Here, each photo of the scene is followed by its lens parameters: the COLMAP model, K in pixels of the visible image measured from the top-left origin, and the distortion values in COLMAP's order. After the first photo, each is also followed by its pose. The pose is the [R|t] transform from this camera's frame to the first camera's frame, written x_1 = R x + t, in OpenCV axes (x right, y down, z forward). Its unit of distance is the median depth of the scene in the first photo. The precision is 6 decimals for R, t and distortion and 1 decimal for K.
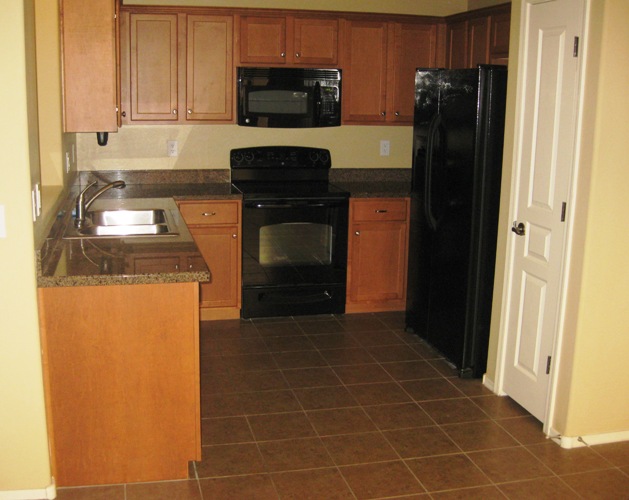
lens RADIAL K [[758.5, 0, 309.1], [0, 758.5, 250.2], [0, 0, 1]] dist [-0.131781, 0.000000]
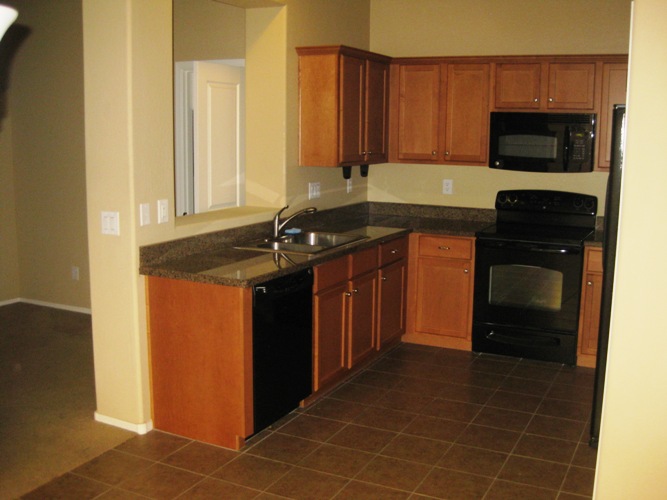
lens RADIAL K [[727.0, 0, 334.6], [0, 727.0, 252.1], [0, 0, 1]] dist [-0.135190, 0.000000]
pose [[0.777032, 0.096758, -0.621980, 0.374863], [-0.129299, 0.991579, -0.007277, -0.013693], [0.616038, 0.086076, 0.783000, 0.093013]]
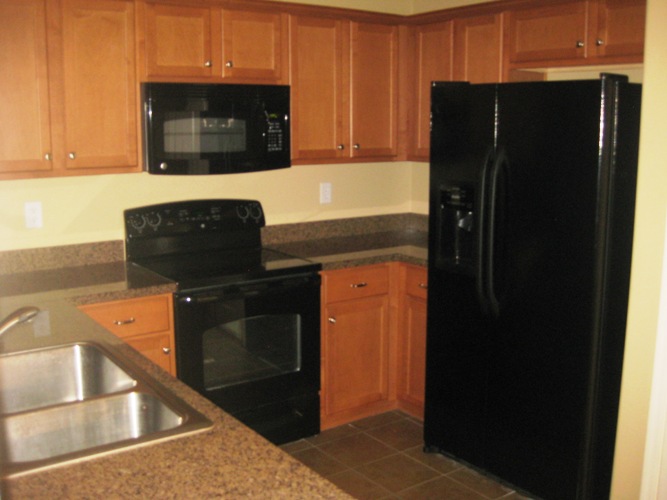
lens RADIAL K [[727.0, 0, 337.6], [0, 727.0, 247.0], [0, 0, 1]] dist [-0.135190, 0.000000]
pose [[0.923966, -0.082599, 0.373448, -0.178838], [0.094450, 0.995438, -0.013513, -0.081134], [-0.370628, 0.047758, 0.927553, 0.382615]]
